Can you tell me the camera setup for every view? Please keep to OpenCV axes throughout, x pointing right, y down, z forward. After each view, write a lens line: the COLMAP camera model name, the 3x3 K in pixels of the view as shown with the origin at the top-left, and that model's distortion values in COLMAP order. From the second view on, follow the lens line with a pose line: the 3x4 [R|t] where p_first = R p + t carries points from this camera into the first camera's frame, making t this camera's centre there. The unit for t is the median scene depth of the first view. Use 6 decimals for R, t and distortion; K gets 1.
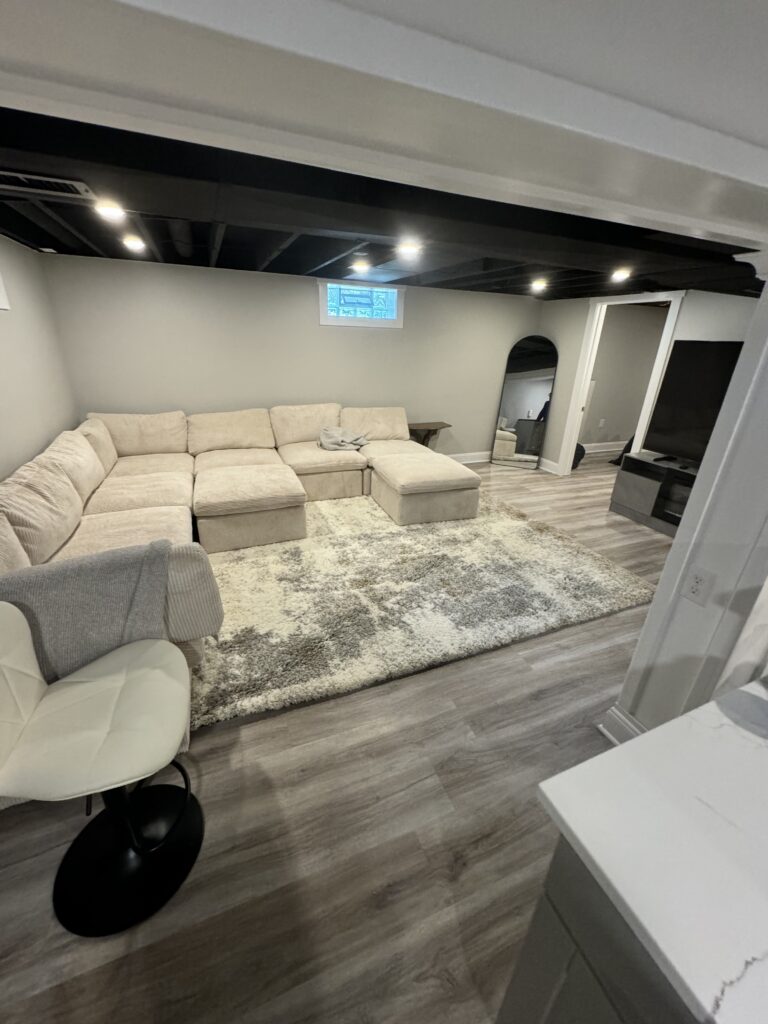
lens RADIAL K [[407.4, 0, 385.7], [0, 407.4, 512.9], [0, 0, 1]] dist [-0.000327, 0.000096]
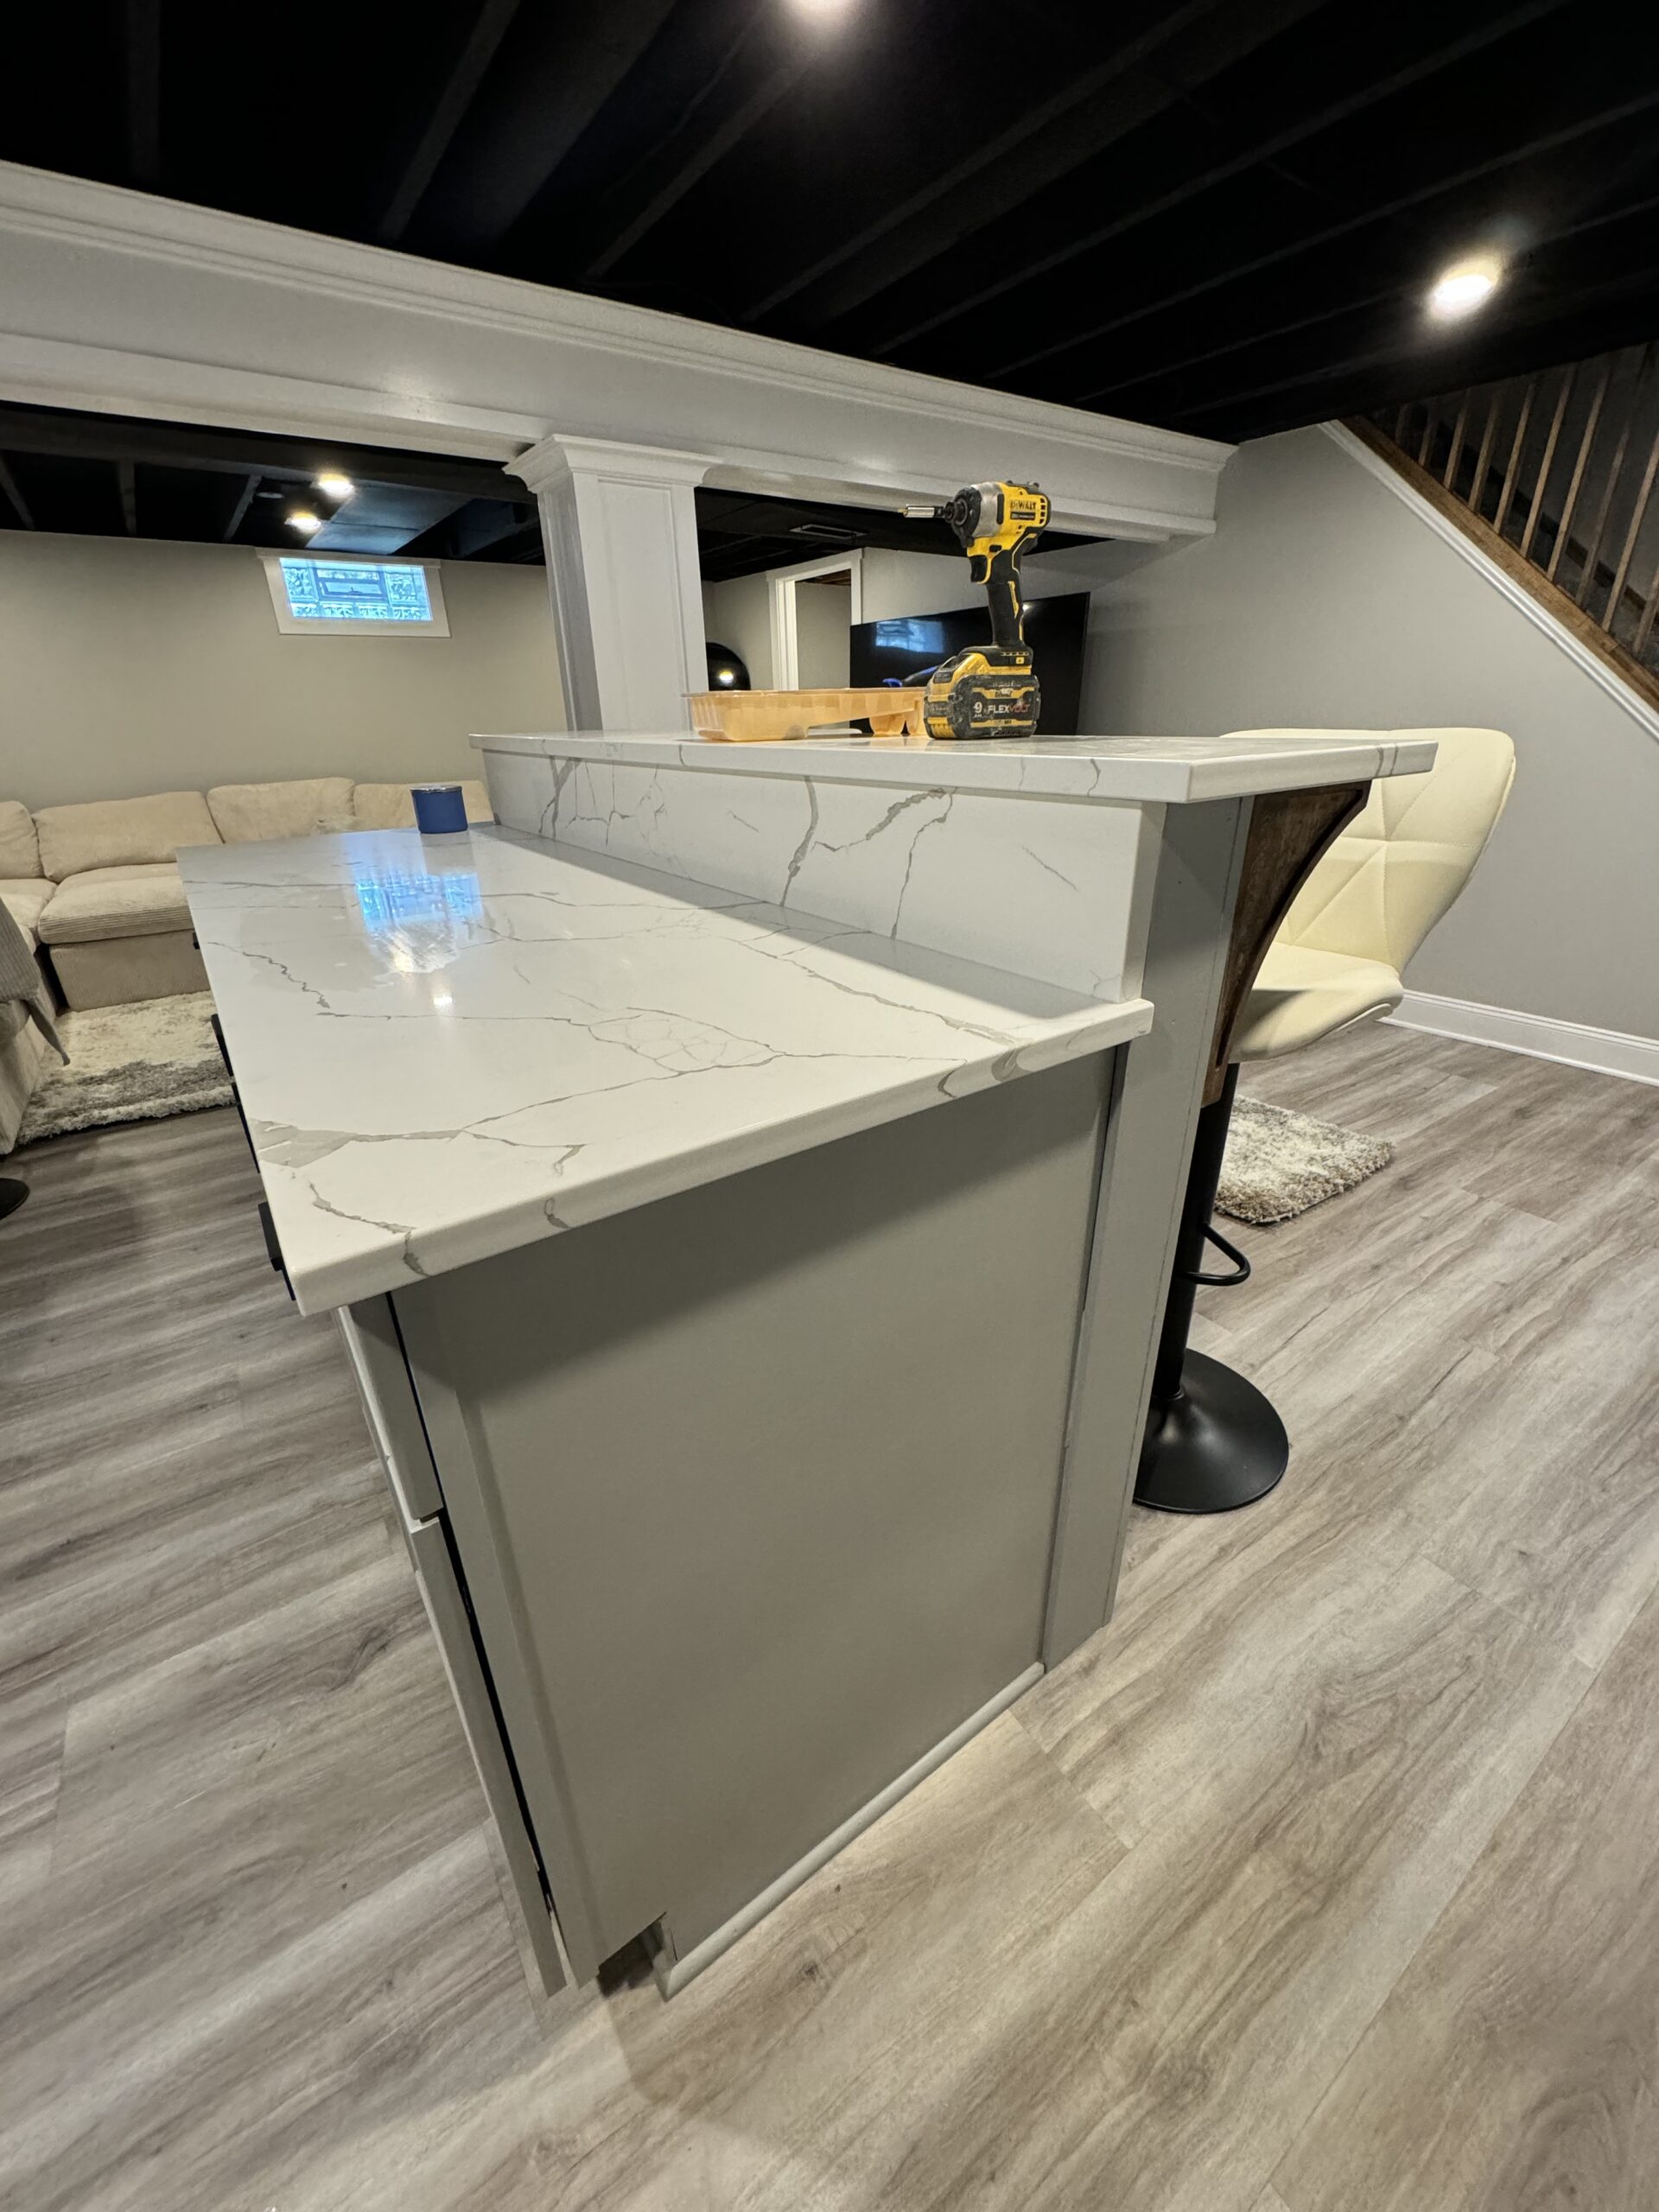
lens RADIAL K [[880.1, 0, 838.5], [0, 880.1, 1109.6], [0, 0, 1]] dist [-0.000327, 0.000096]
pose [[0.972951, -0.142494, 0.181829, 0.304198], [0.138484, 0.989759, 0.034631, 0.278556], [-0.184901, -0.008514, 0.982720, -0.373409]]
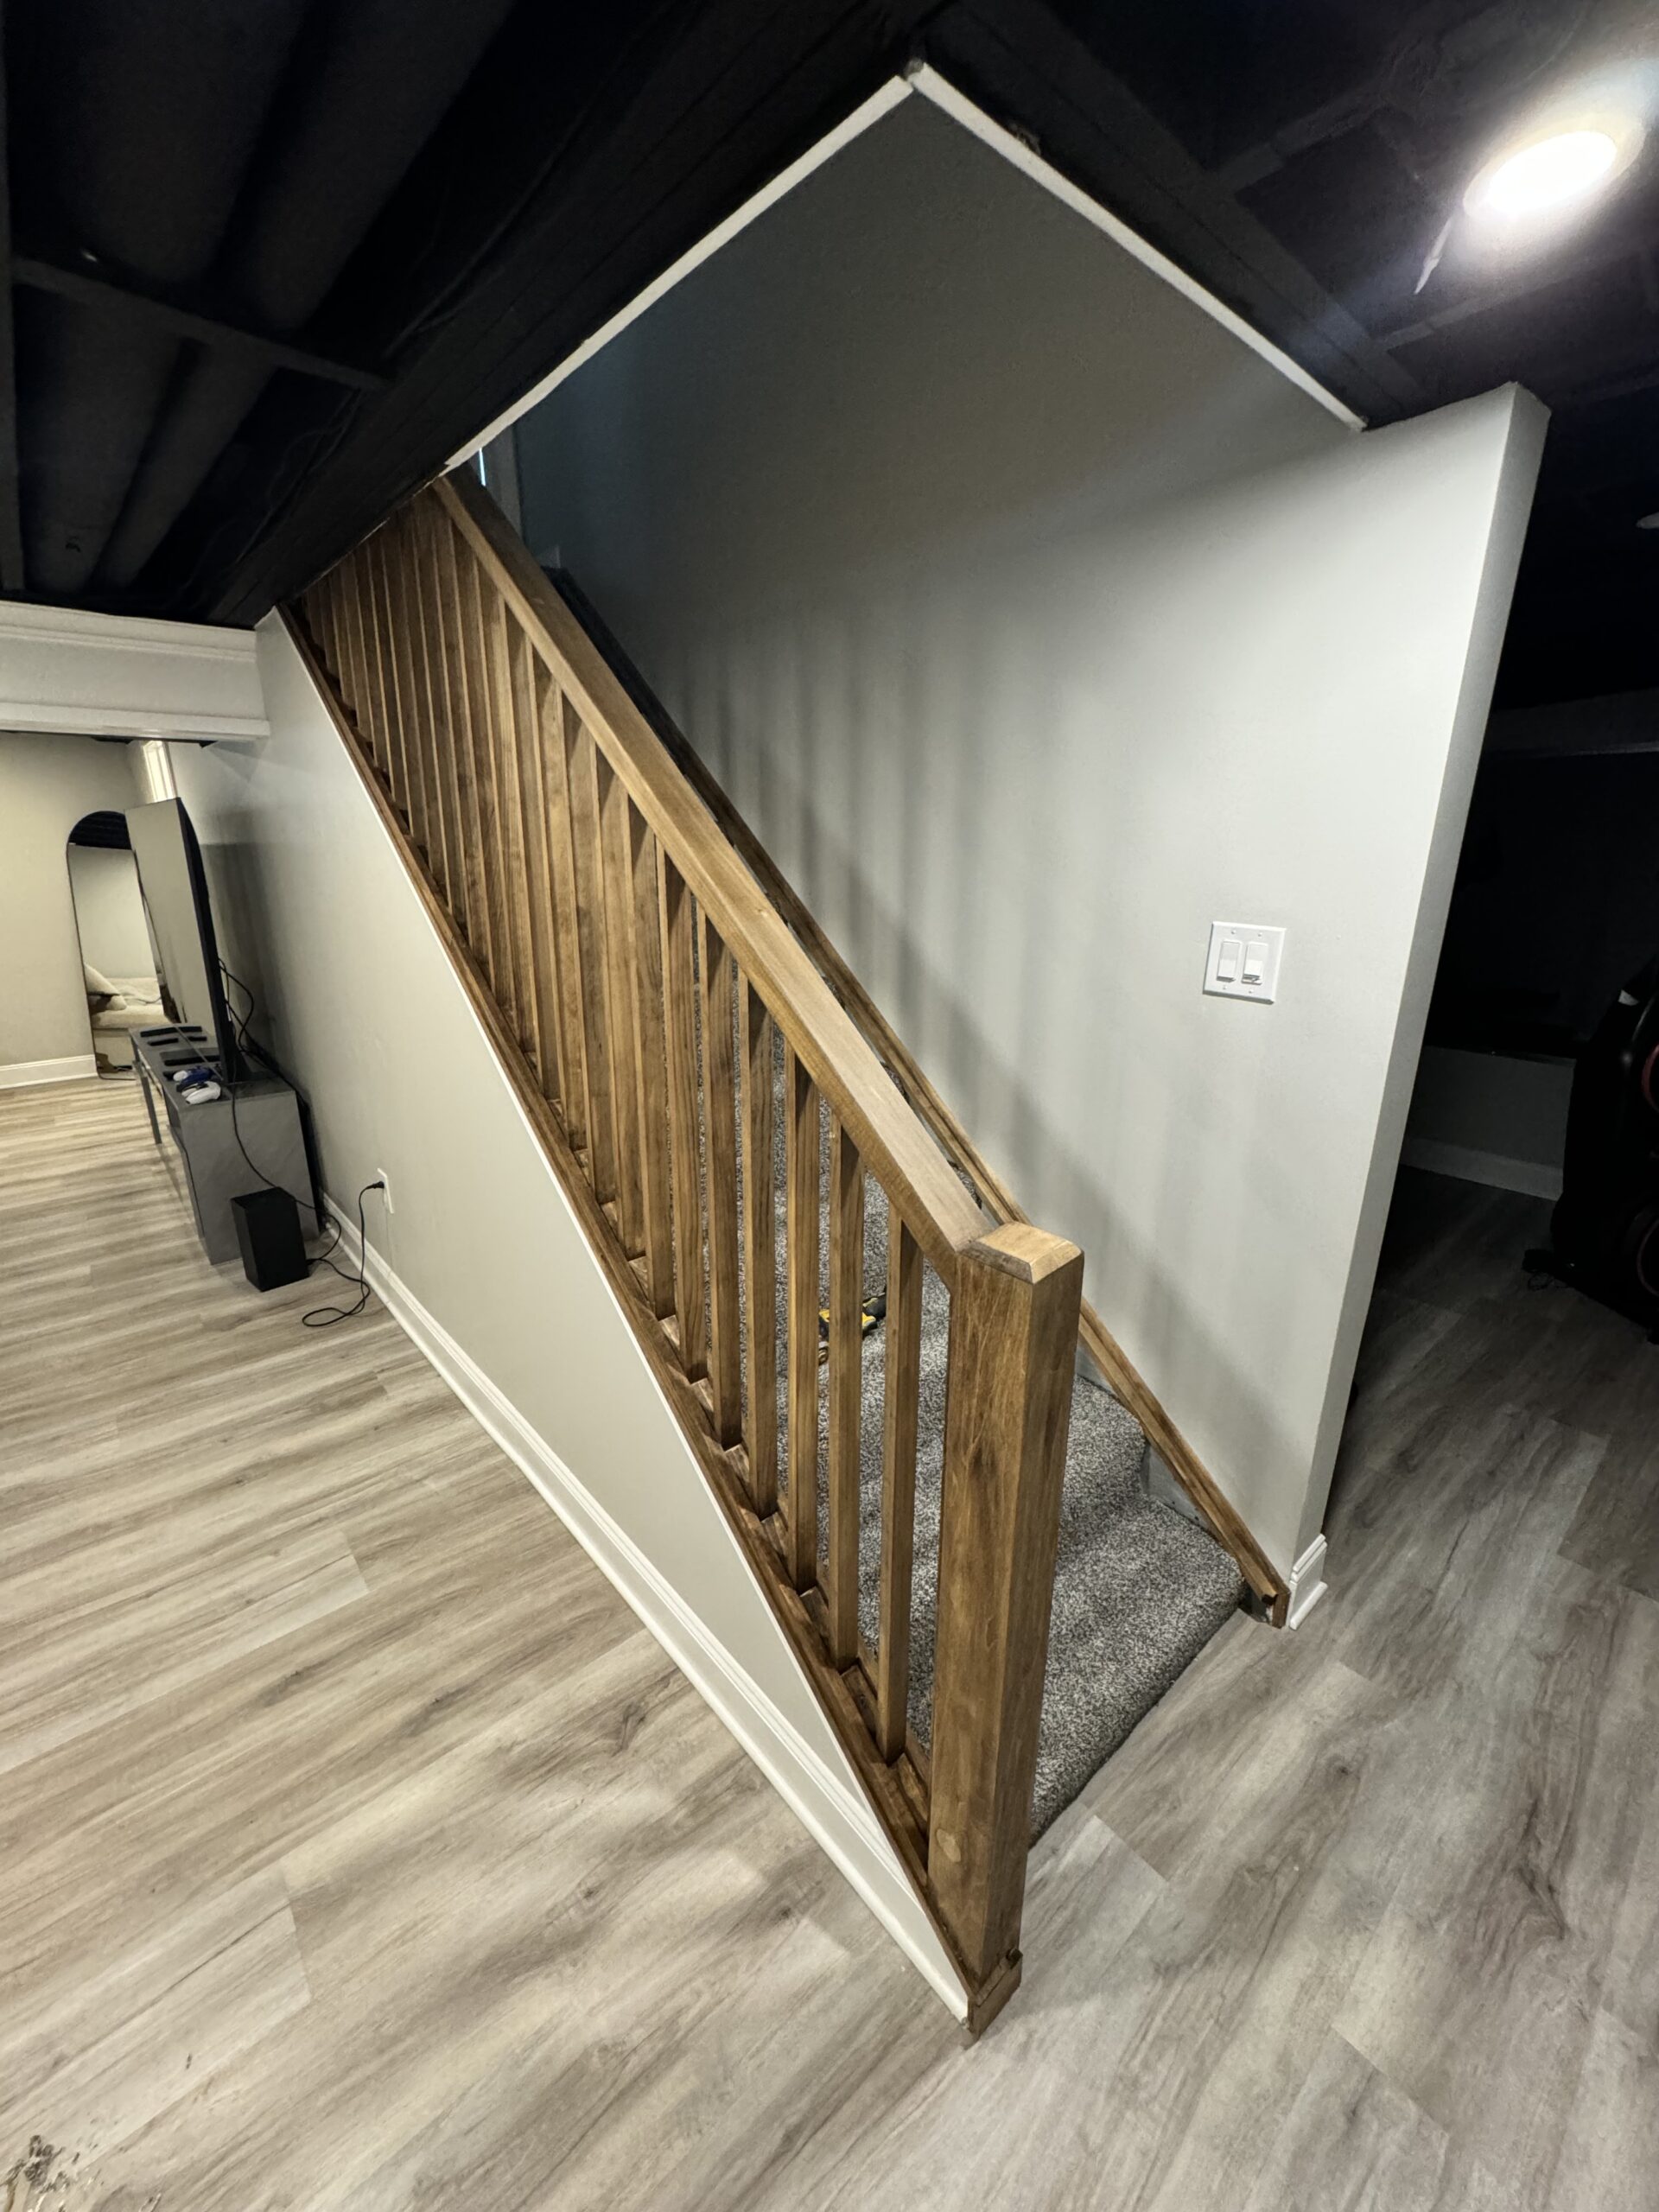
lens RADIAL K [[880.1, 0, 834.7], [0, 880.1, 1103.0], [0, 0, 1]] dist [-0.000327, 0.000096]
pose [[0.947549, -0.124838, 0.294222, 1.135452], [0.153116, 0.985356, -0.075028, 0.174631], [-0.280547, 0.116143, 0.952788, -0.295037]]
